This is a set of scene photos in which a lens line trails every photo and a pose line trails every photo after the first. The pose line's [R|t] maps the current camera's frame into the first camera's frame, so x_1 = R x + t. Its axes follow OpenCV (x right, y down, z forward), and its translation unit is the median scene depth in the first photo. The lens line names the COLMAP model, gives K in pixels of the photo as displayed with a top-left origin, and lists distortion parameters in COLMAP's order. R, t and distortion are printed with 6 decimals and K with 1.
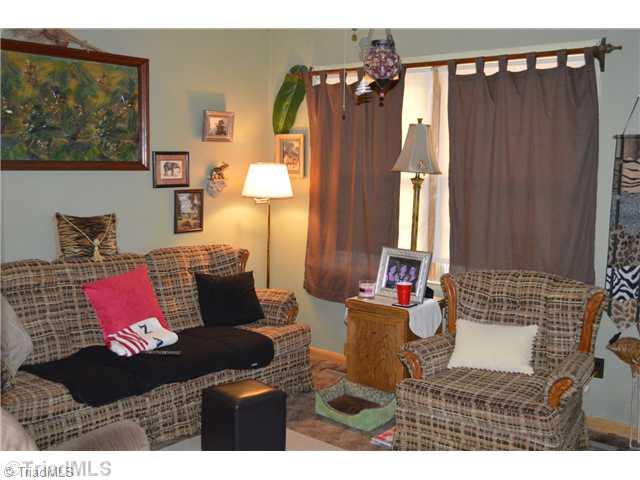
lens RADIAL K [[691.4, 0, 320.0], [0, 691.4, 240.0], [0, 0, 1]] dist [-0.009156, 0.011566]
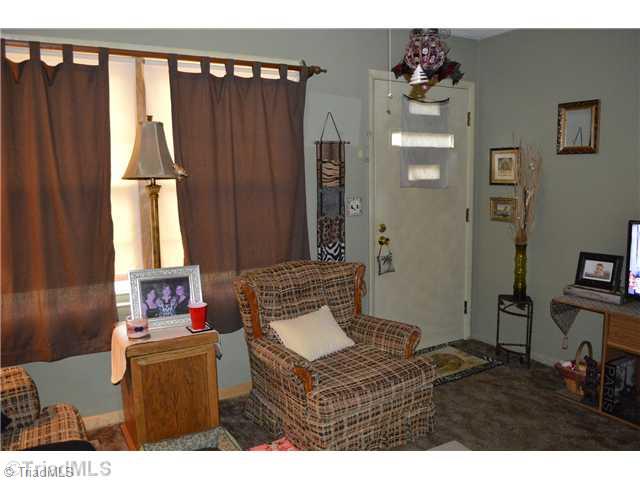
lens RADIAL K [[527.5, 0, 320.0], [0, 527.5, 240.0], [0, 0, 1]] dist [-0.053329, -0.002747]
pose [[0.325680, -0.142292, 0.934712, -0.478187], [0.125977, 0.986326, 0.106256, -0.075536], [-0.937050, 0.083147, 0.339152, 0.680967]]
